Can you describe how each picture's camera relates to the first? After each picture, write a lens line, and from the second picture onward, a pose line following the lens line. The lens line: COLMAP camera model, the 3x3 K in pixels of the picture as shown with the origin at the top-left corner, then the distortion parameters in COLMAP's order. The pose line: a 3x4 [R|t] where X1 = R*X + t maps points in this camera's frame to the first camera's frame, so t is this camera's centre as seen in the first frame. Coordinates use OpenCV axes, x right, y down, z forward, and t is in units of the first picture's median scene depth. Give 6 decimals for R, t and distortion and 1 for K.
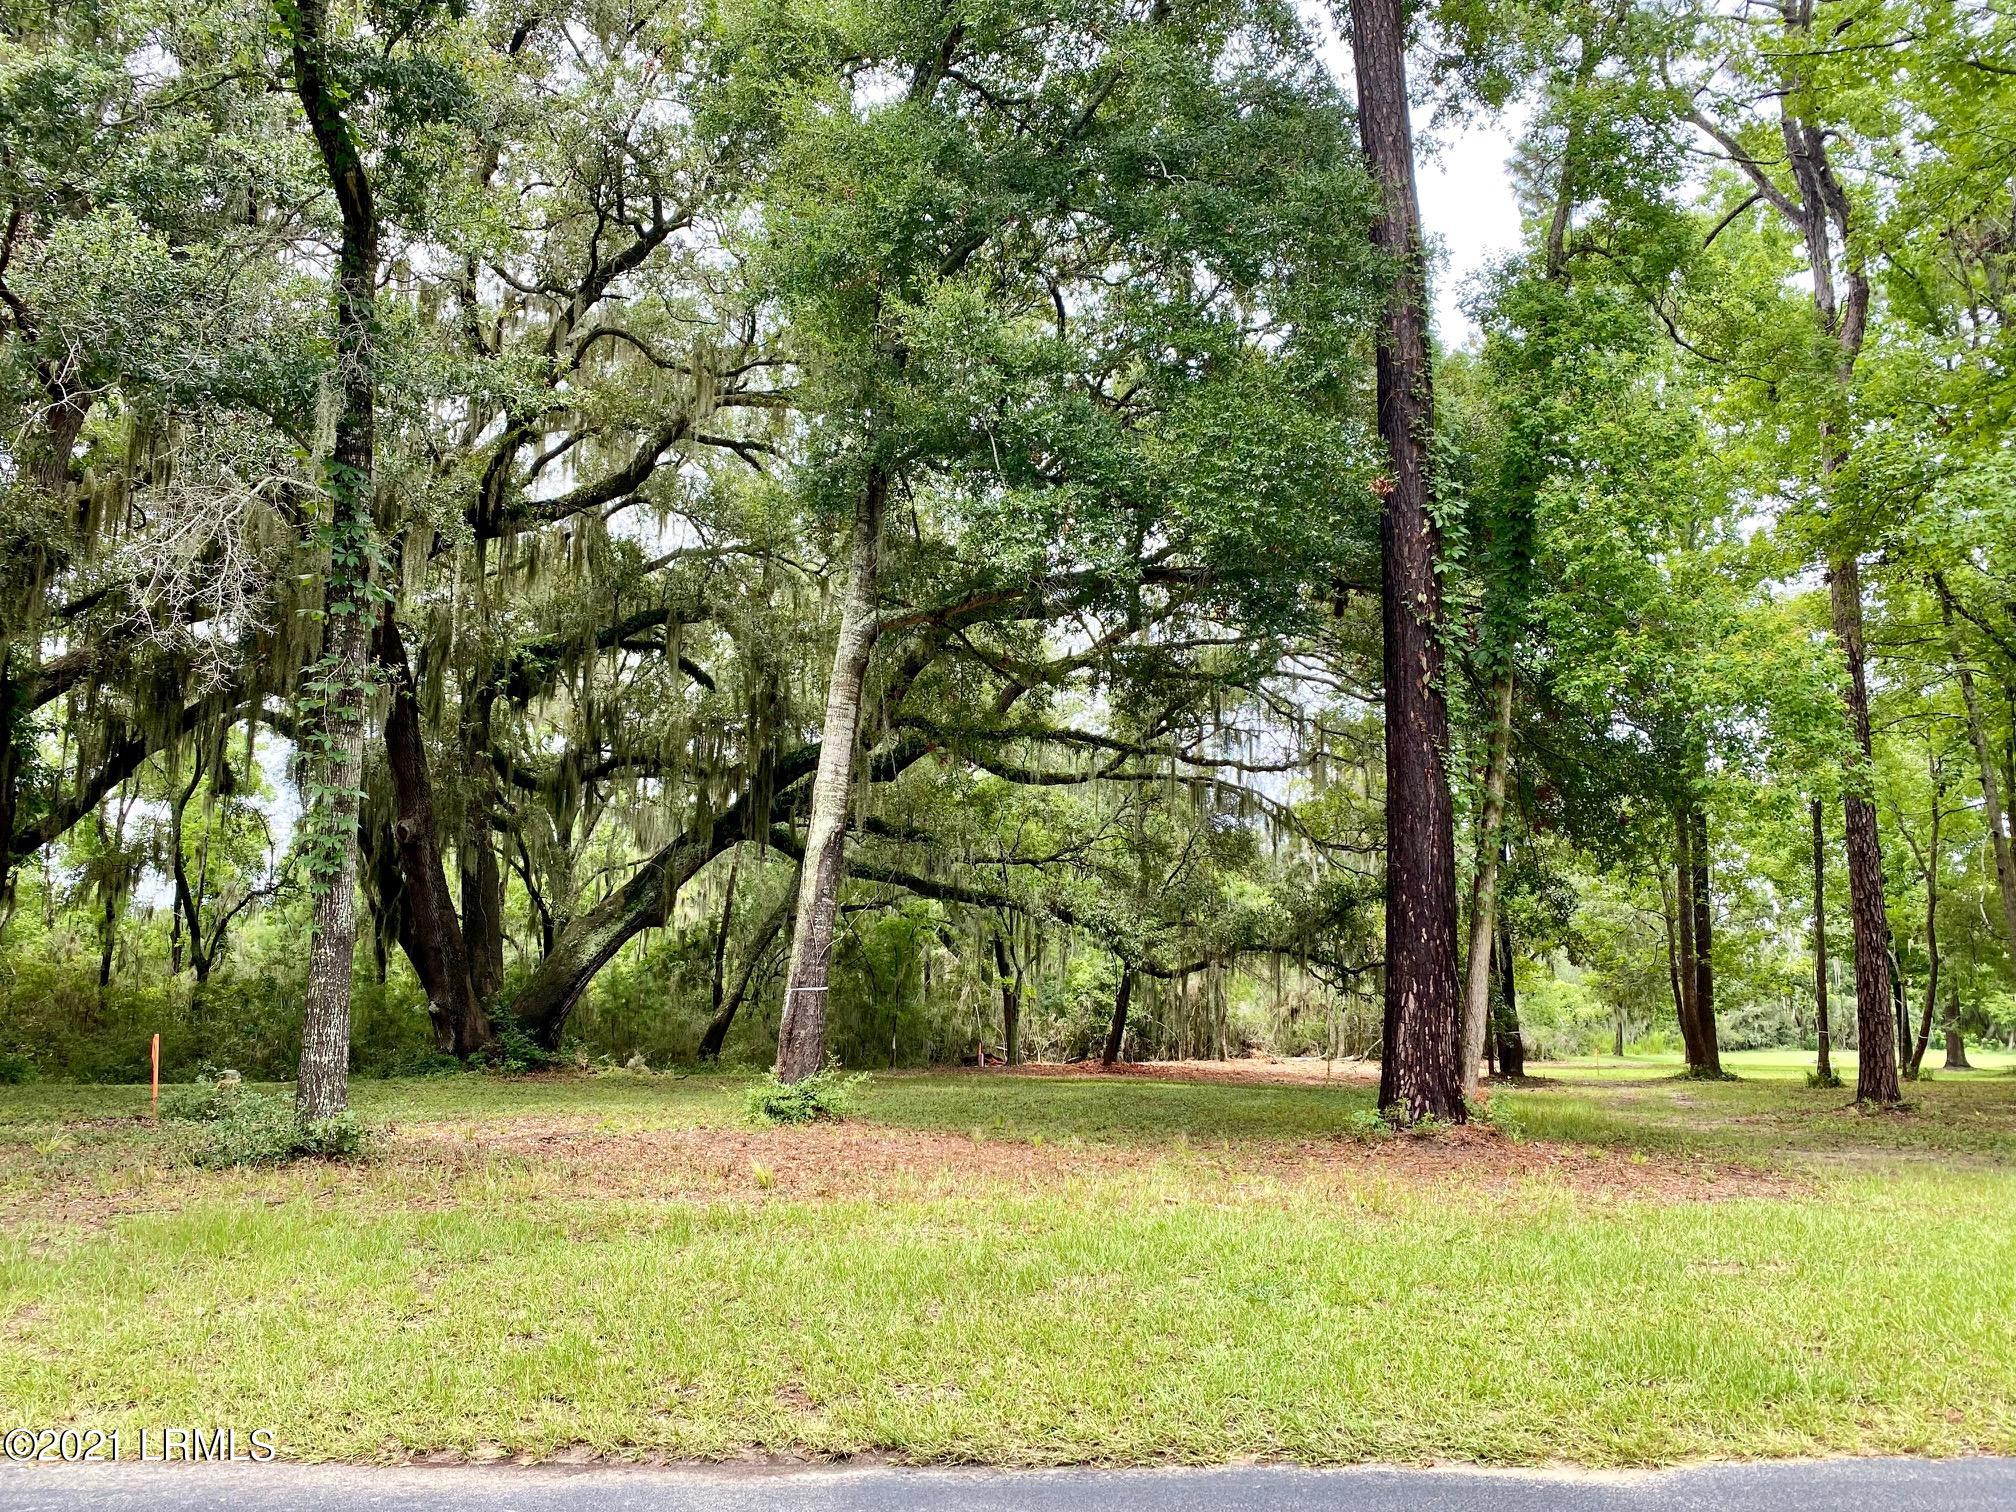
lens RADIAL K [[1534.5, 0, 1004.5], [0, 1534.5, 744.9], [0, 0, 1]] dist [0.043310, -0.032472]
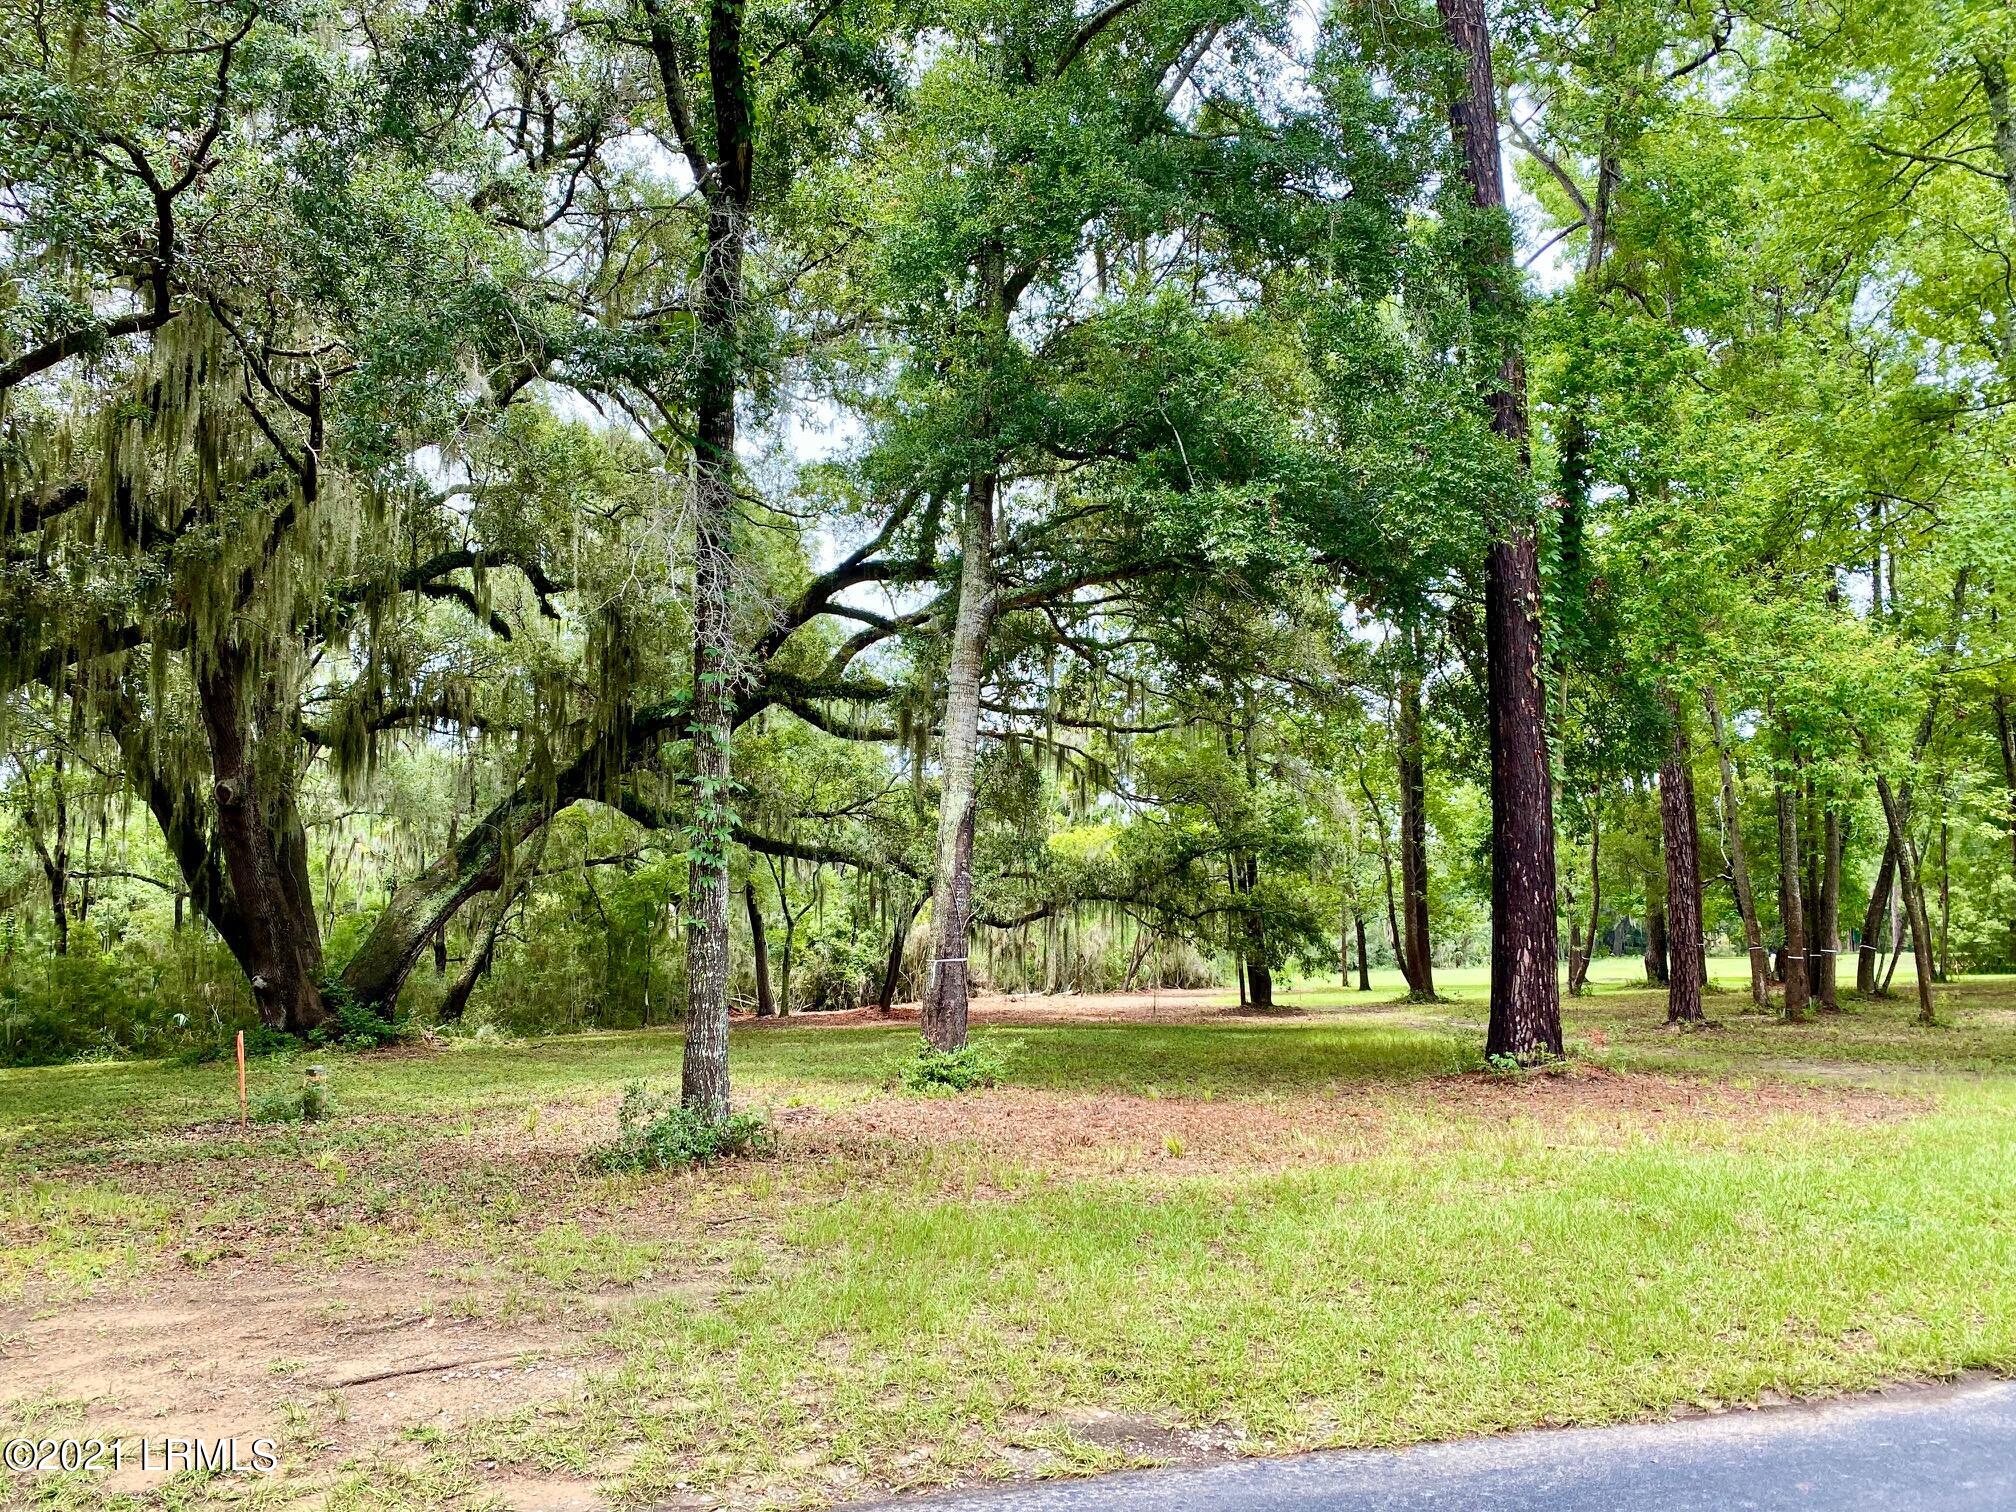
lens RADIAL K [[1534.5, 0, 989.3], [0, 1534.5, 748.2], [0, 0, 1]] dist [0.043310, -0.032472]
pose [[0.968180, 0.002406, 0.250242, -0.171733], [-0.012712, 0.999136, 0.039577, -0.011122], [-0.249931, -0.041498, 0.967374, 0.004259]]
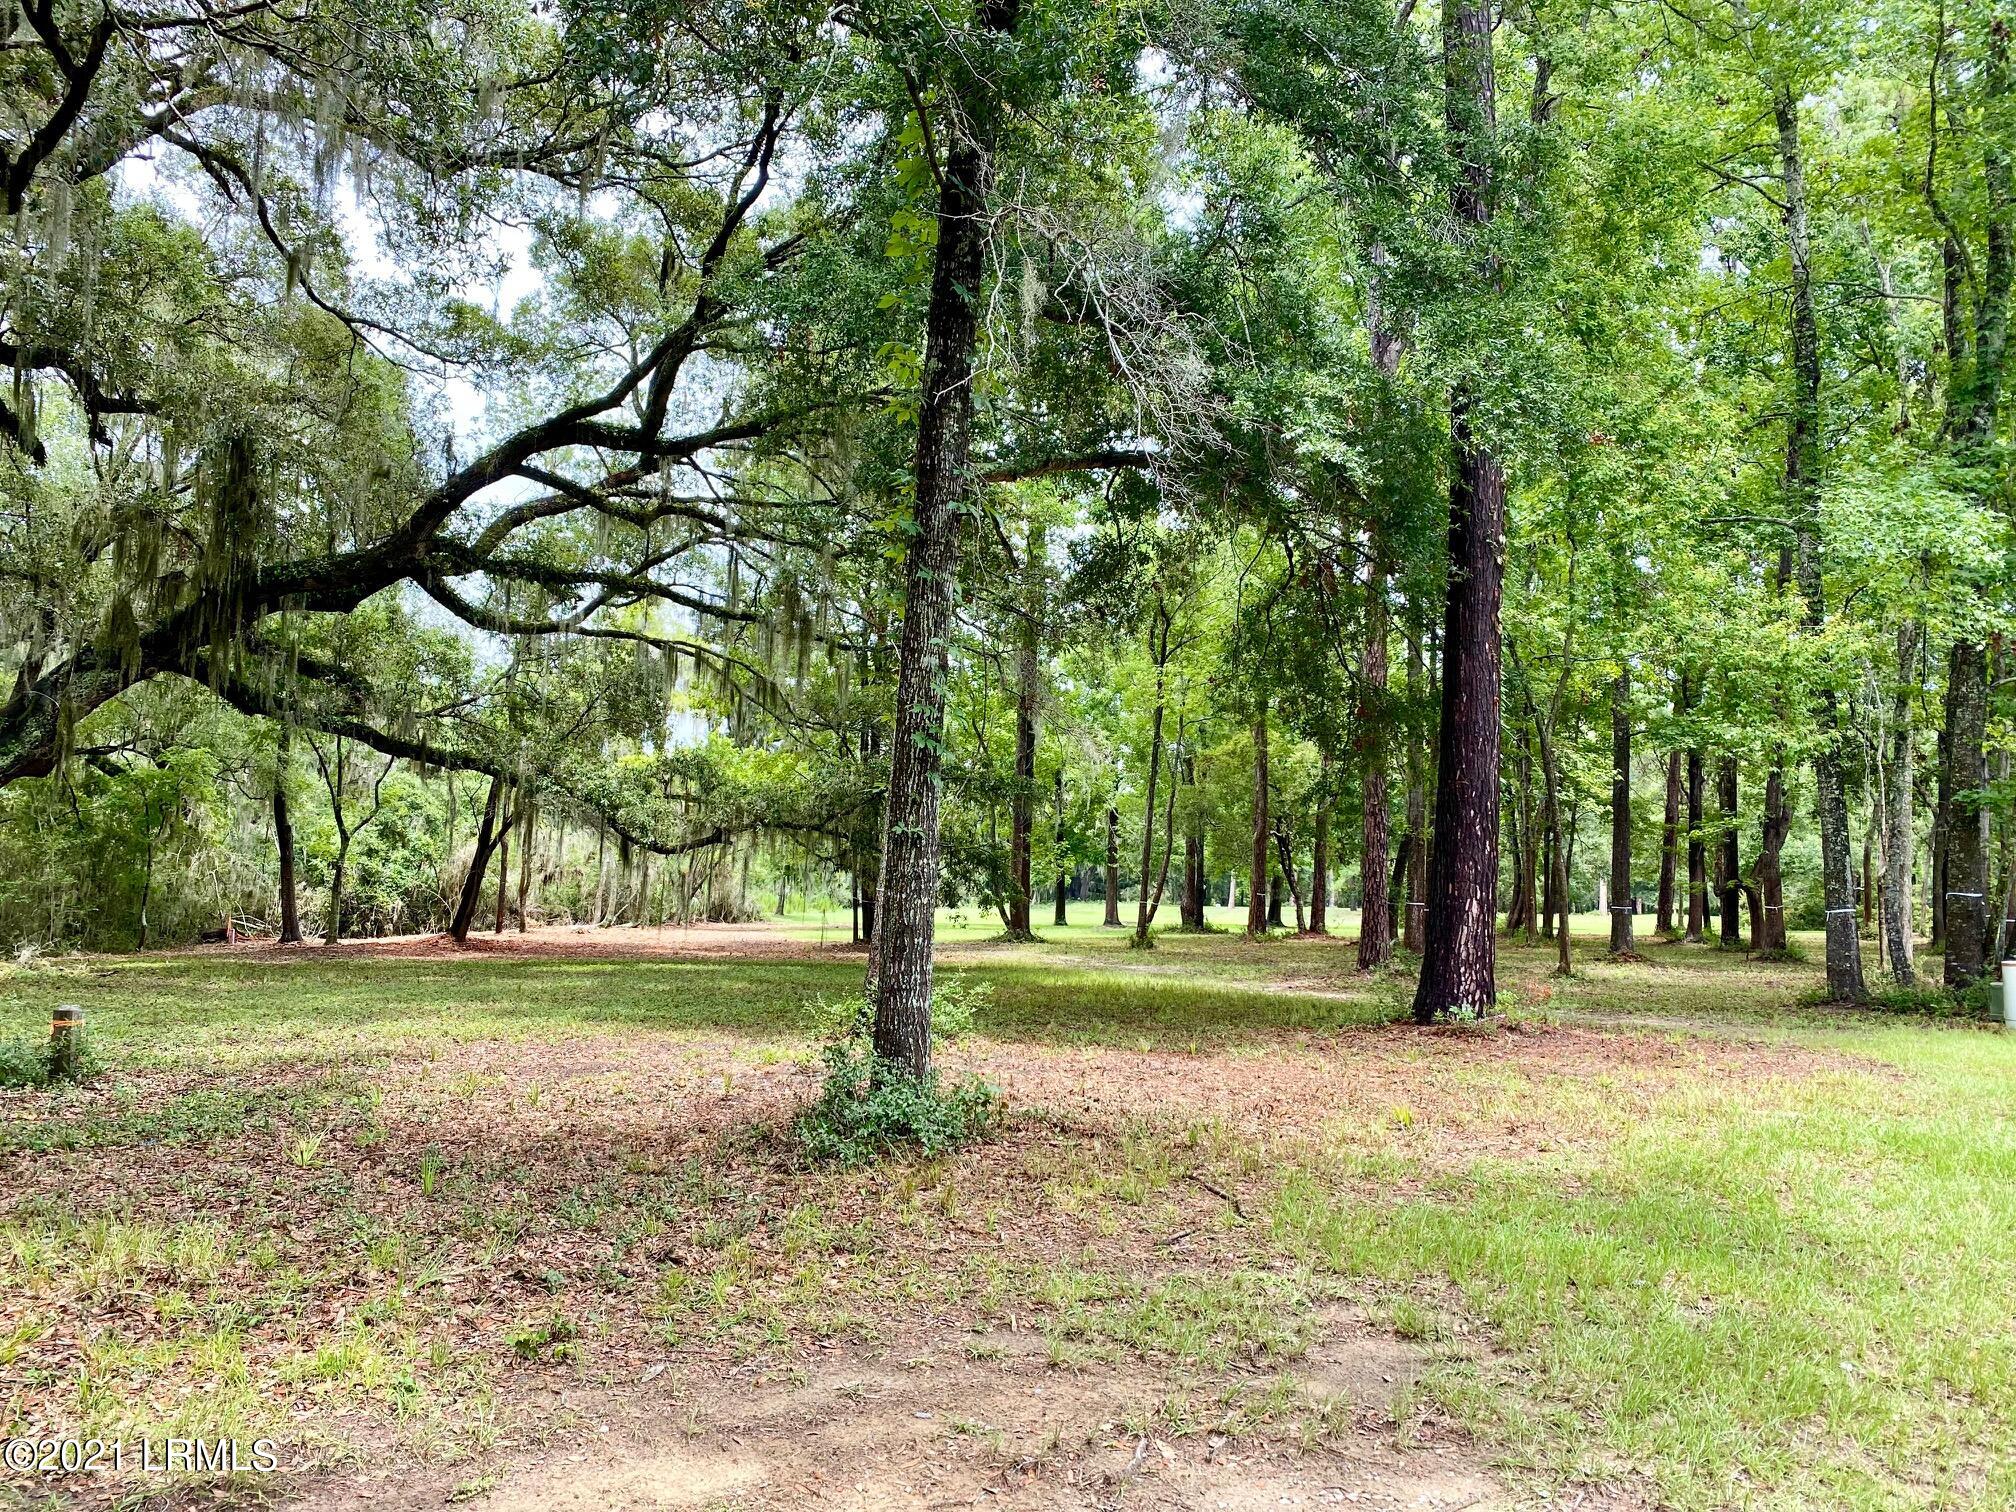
lens RADIAL K [[1534.5, 0, 987.2], [0, 1534.5, 755.2], [0, 0, 1]] dist [0.043310, -0.032472]
pose [[0.825148, 0.050997, 0.562611, -0.278526], [-0.105646, 0.992277, 0.065001, 0.010312], [-0.554951, -0.113074, 0.824163, 0.127216]]
